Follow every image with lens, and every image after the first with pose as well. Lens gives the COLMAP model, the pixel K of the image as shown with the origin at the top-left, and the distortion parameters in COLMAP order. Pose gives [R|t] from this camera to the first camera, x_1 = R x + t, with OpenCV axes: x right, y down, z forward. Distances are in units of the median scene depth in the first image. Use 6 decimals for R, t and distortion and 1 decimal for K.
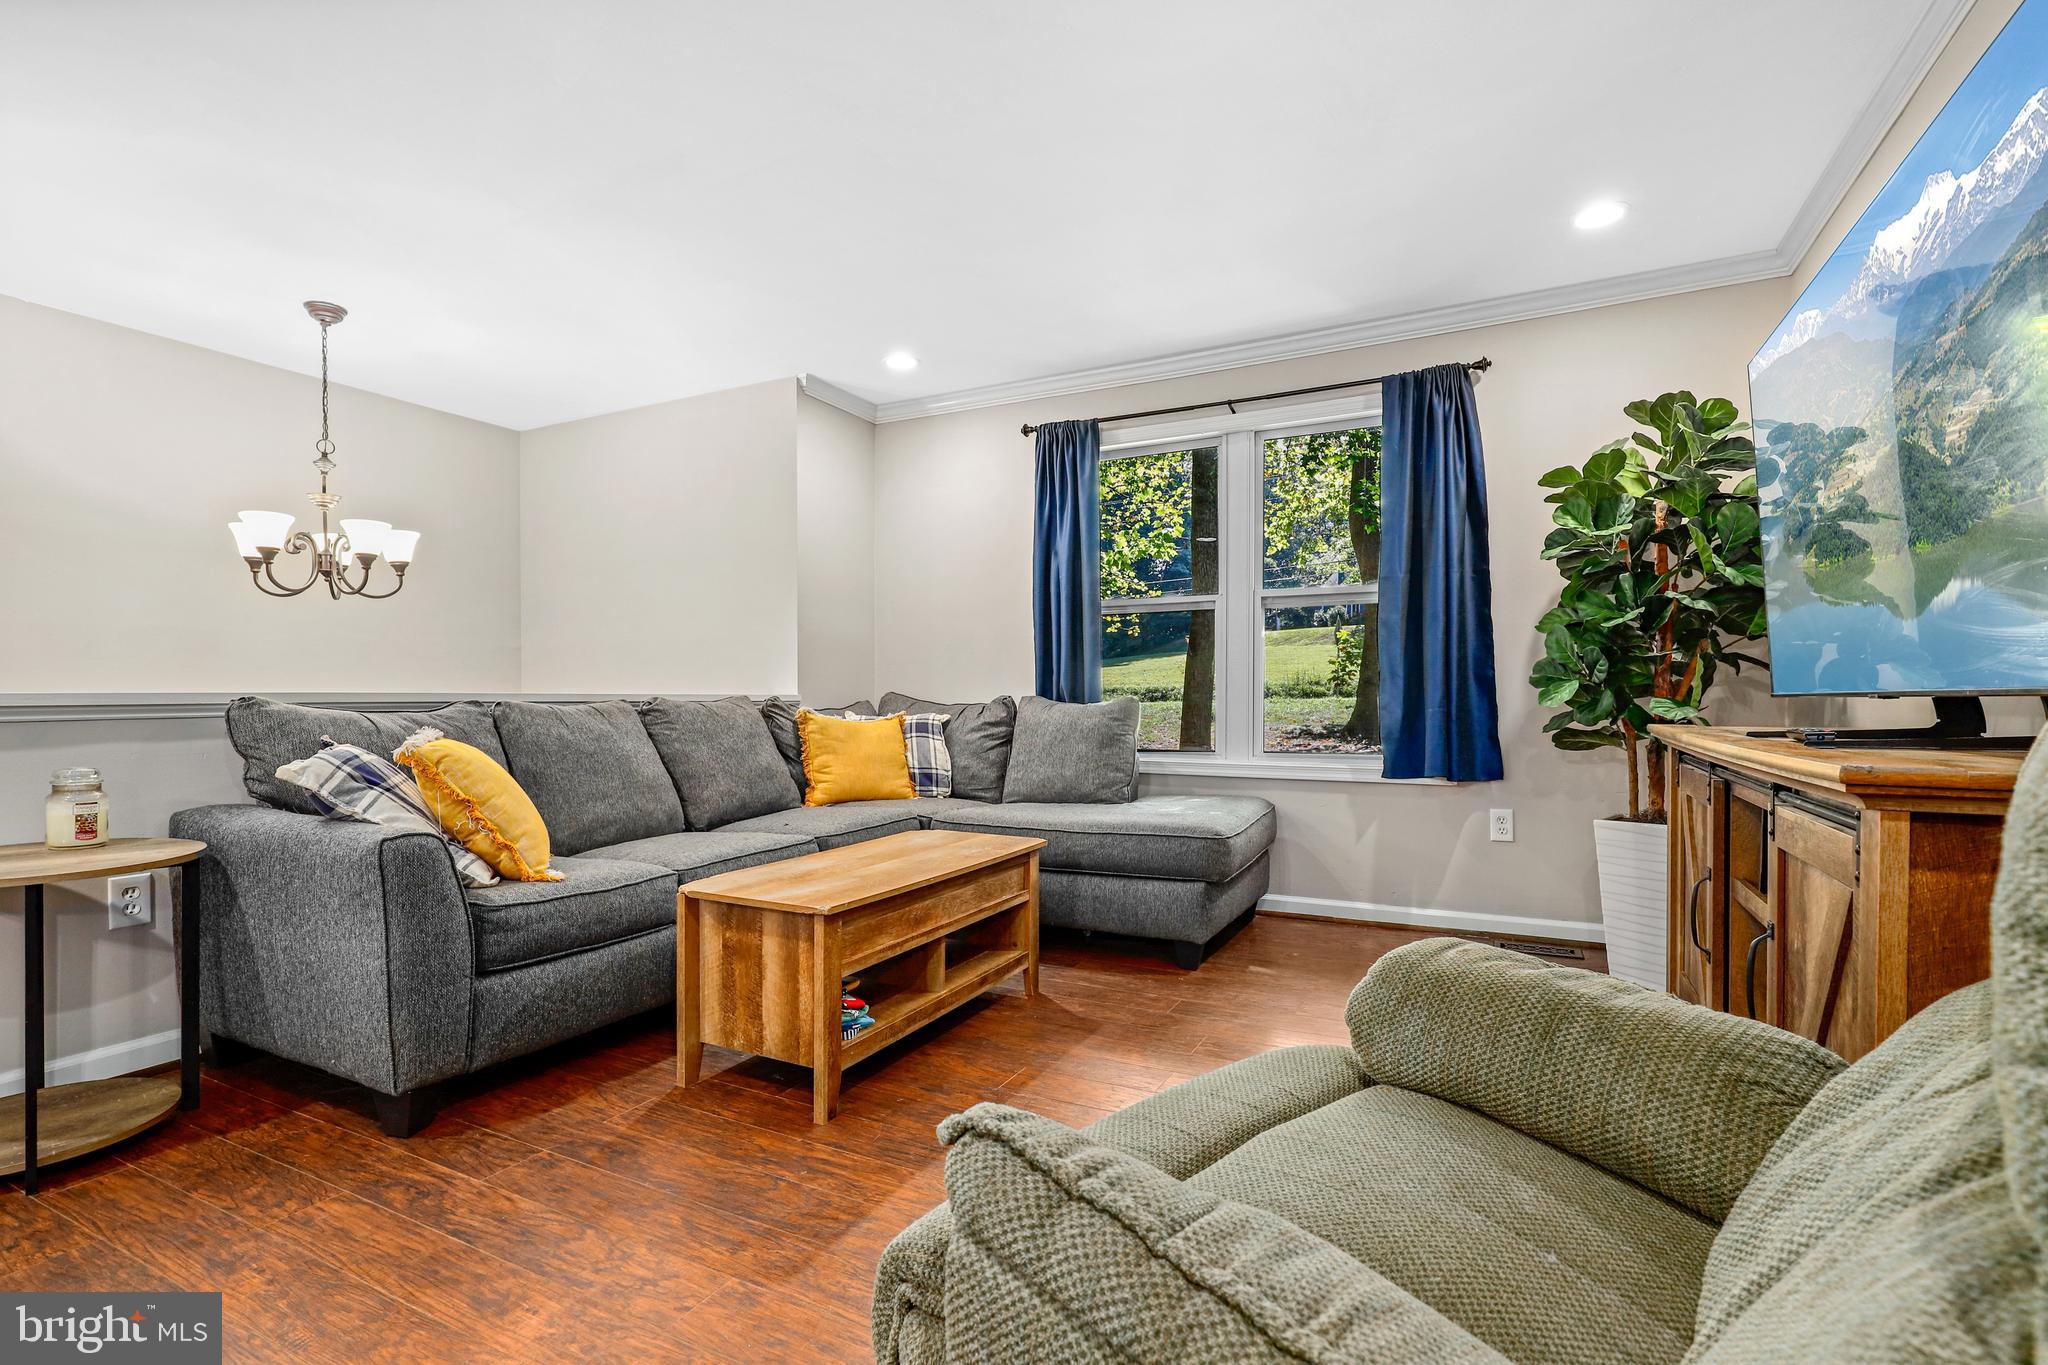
lens RADIAL K [[930.1, 0, 1032.5], [0, 930.1, 706.0], [0, 0, 1]] dist [0.000950, -0.000169]
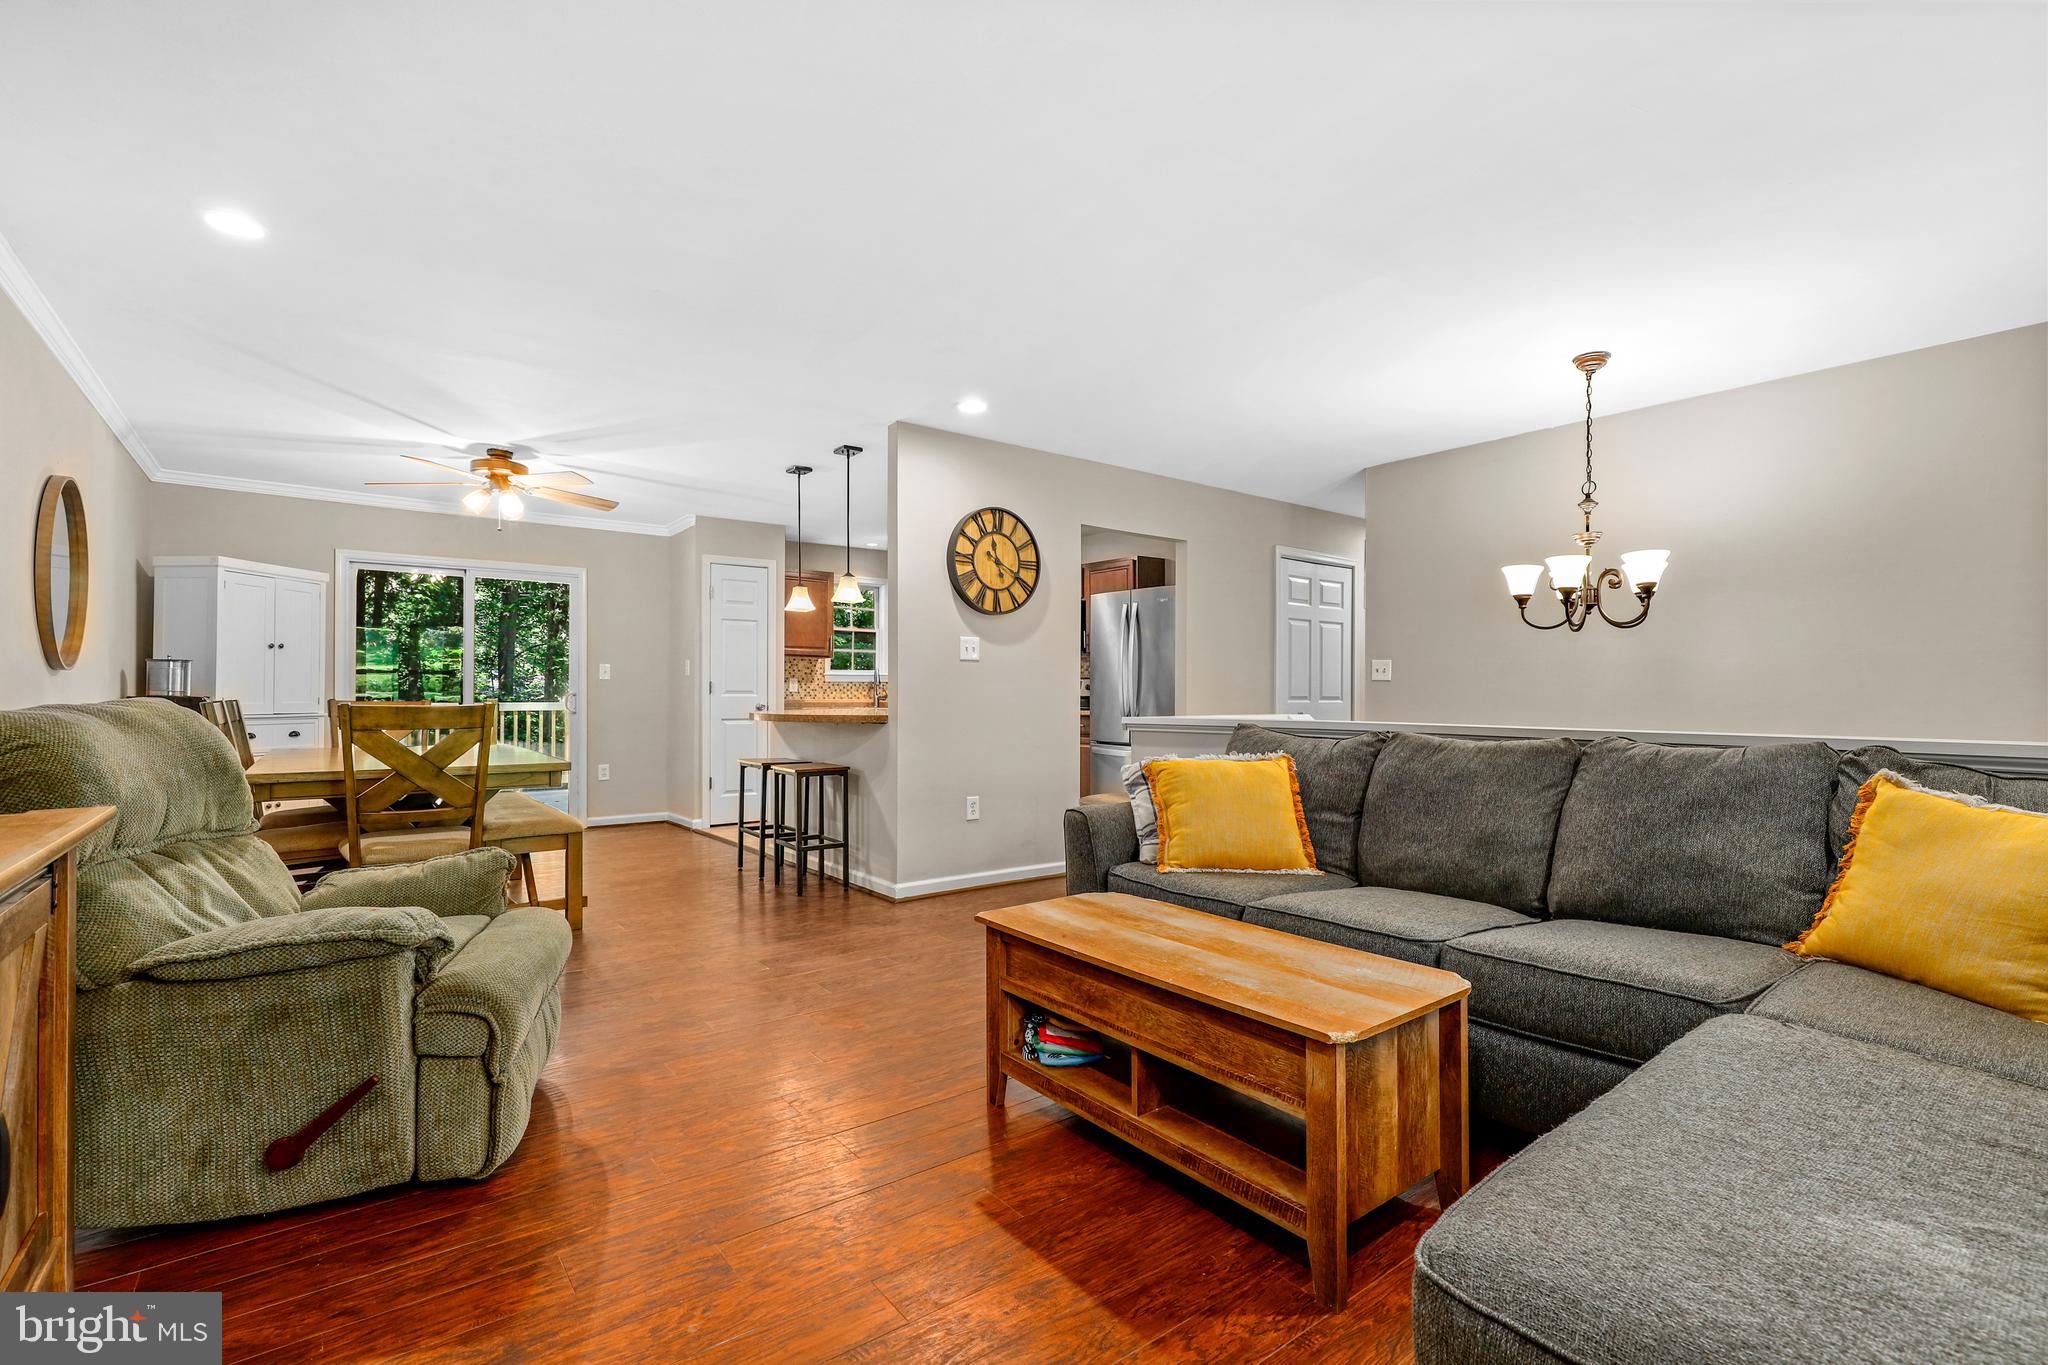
lens RADIAL K [[921.1, 0, 1033.1], [0, 921.1, 685.9], [0, 0, 1]] dist [-0.001230, -0.000427]
pose [[-0.423540, -0.005853, -0.905859, 0.569653], [-0.008192, 0.999963, -0.002631, -0.054221], [0.905840, 0.006307, -0.423572, 1.069620]]
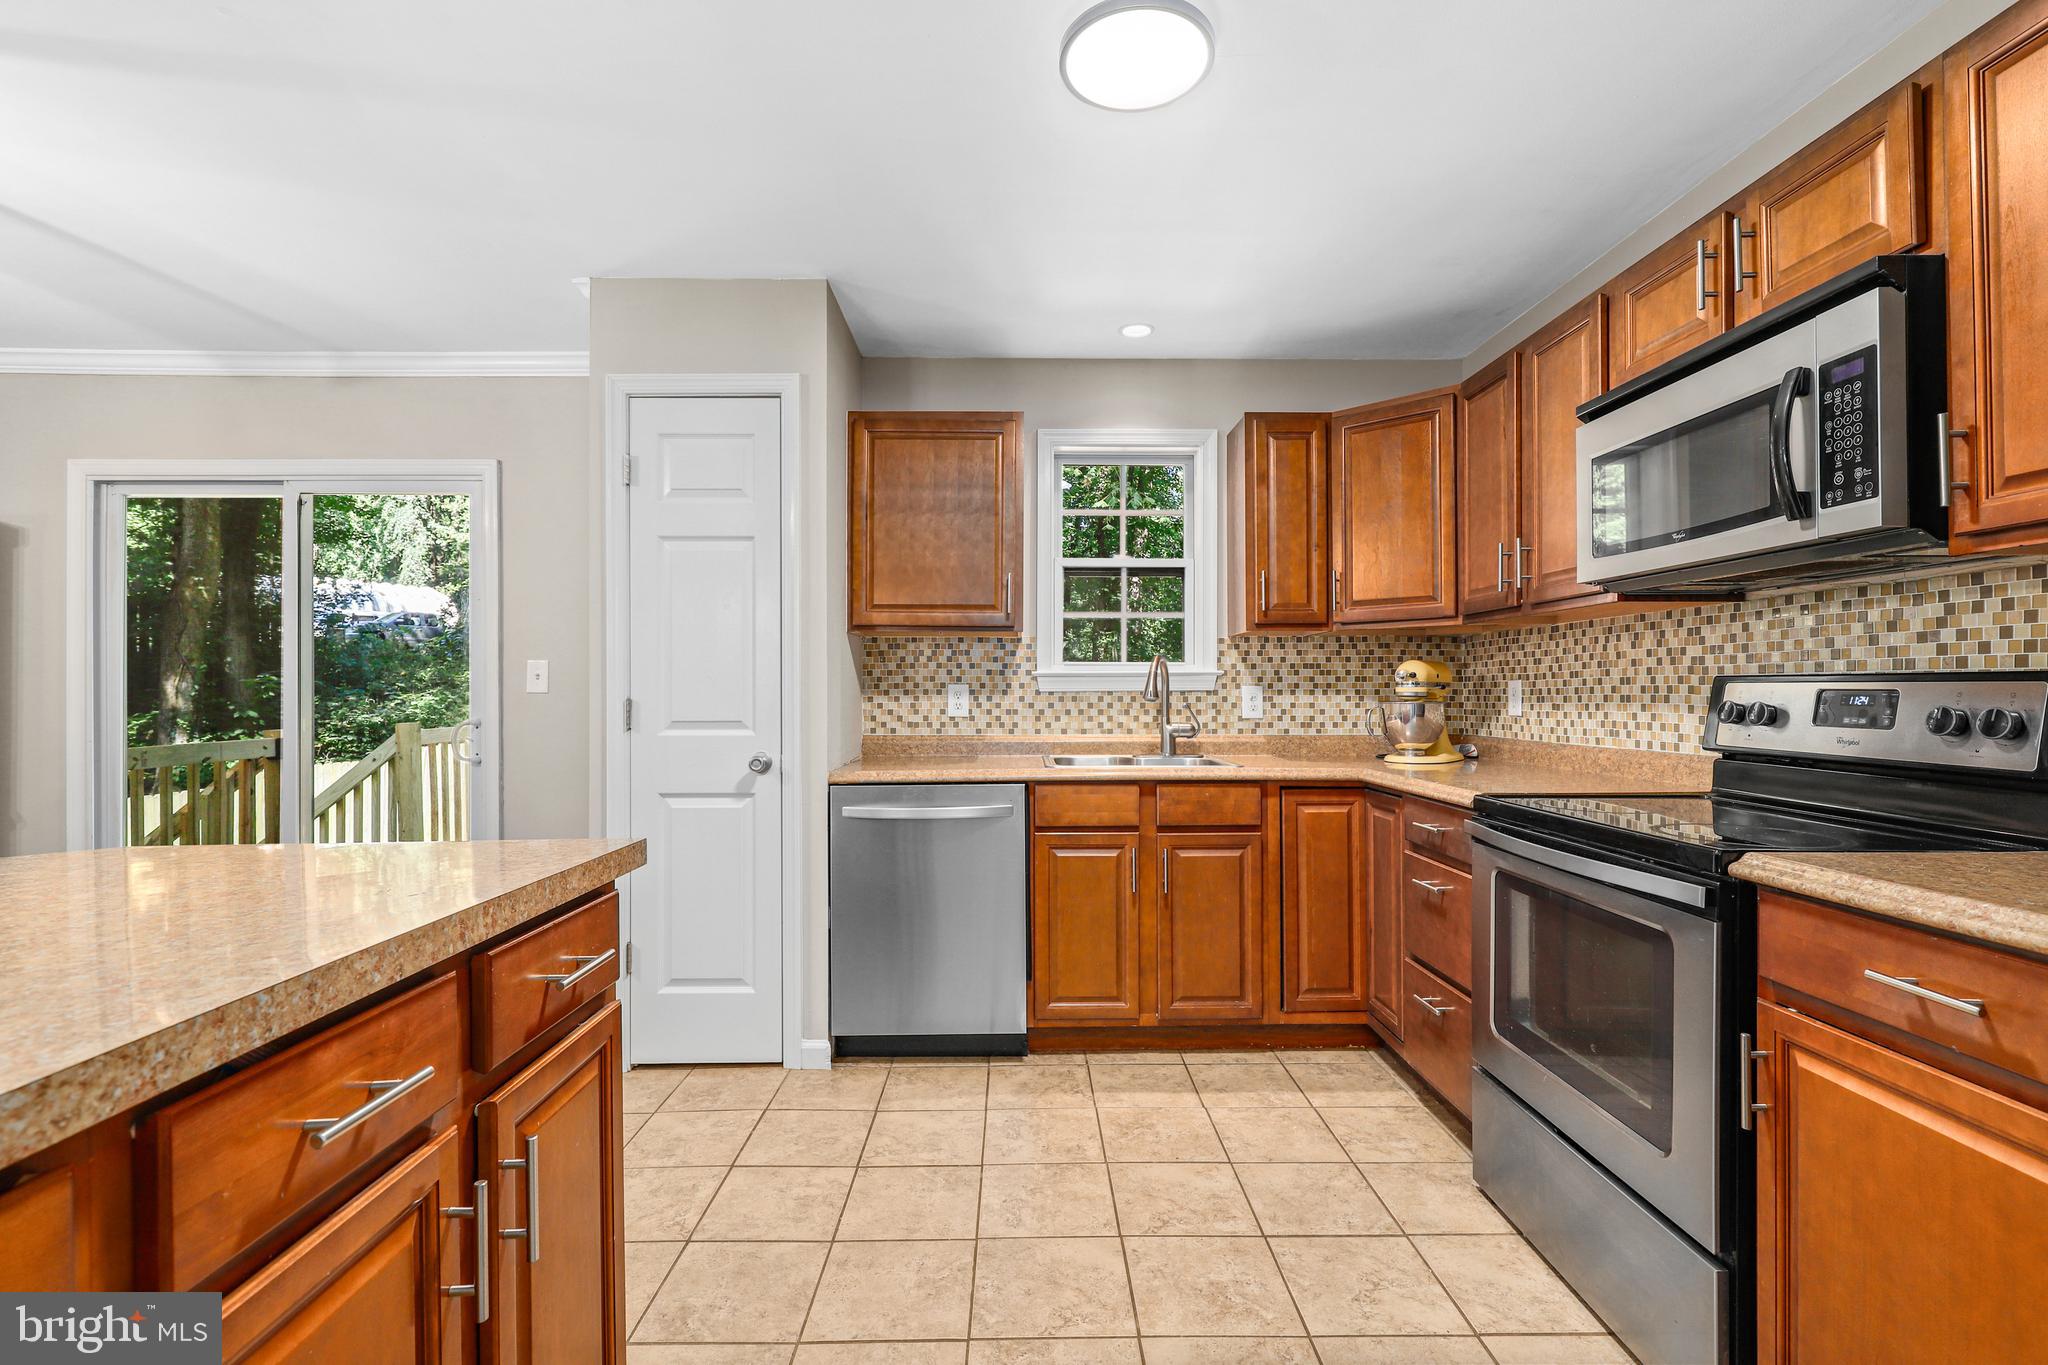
lens RADIAL K [[921.1, 0, 1033.1], [0, 921.1, 685.9], [0, 0, 1]] dist [-0.001230, -0.000427]
pose [[-0.880583, 0.002663, -0.473884, -1.229589], [-0.000050, 0.999984, 0.005712, -0.084400], [0.473891, 0.005053, -0.880569, 0.275445]]
